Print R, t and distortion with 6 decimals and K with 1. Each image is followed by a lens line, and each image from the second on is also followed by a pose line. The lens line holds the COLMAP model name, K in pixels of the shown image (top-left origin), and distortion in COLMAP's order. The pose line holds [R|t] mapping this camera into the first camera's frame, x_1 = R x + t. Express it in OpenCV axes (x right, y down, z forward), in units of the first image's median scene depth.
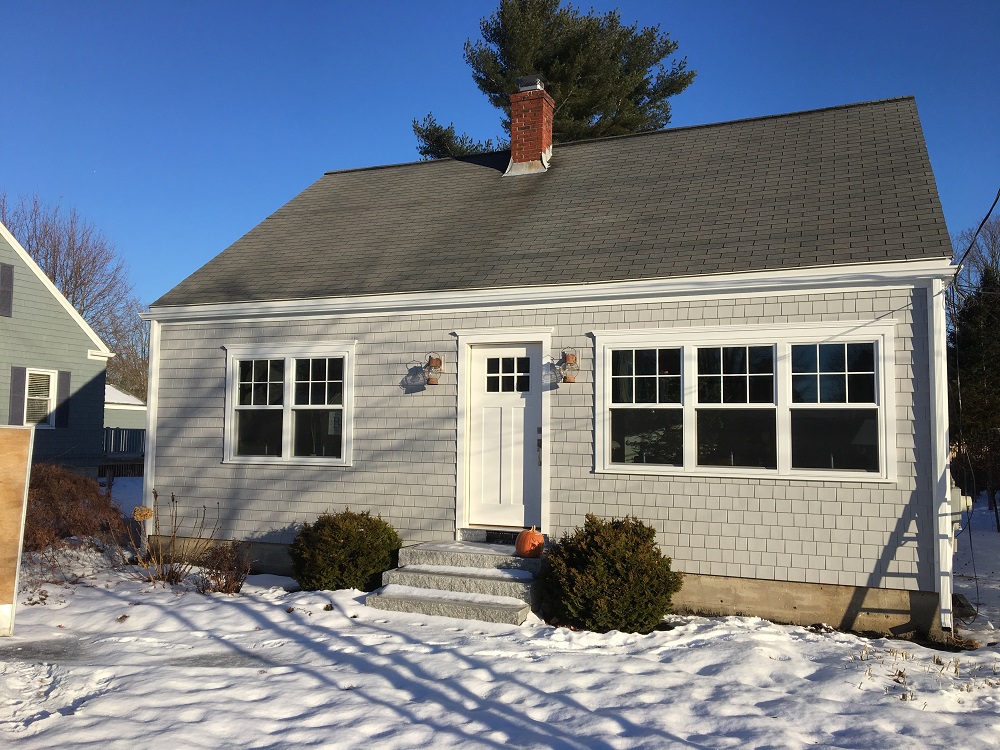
lens RADIAL K [[876.3, 0, 497.1], [0, 876.3, 374.9], [0, 0, 1]] dist [0.081395, 0.003238]
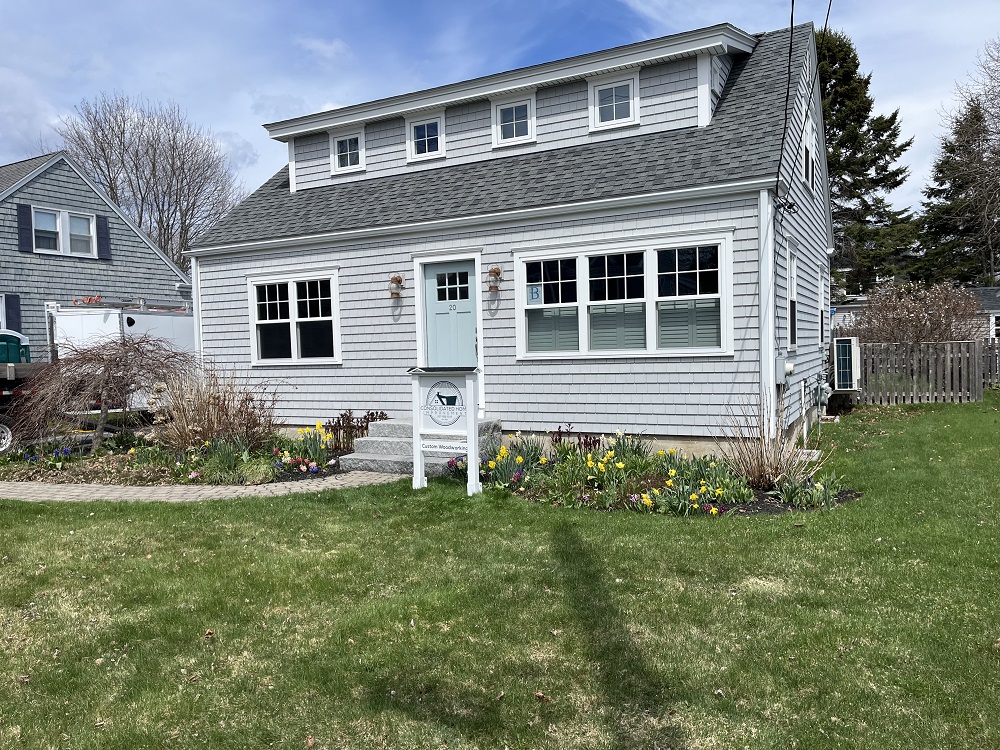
lens RADIAL K [[750.0, 0, 495.3], [0, 750.0, 374.4], [0, 0, 1]] dist [0.068552, -0.000681]
pose [[0.993914, -0.044830, -0.100628, 0.170846], [0.057098, 0.990818, 0.122551, -0.003269], [0.094210, -0.127550, 0.987348, -0.076140]]
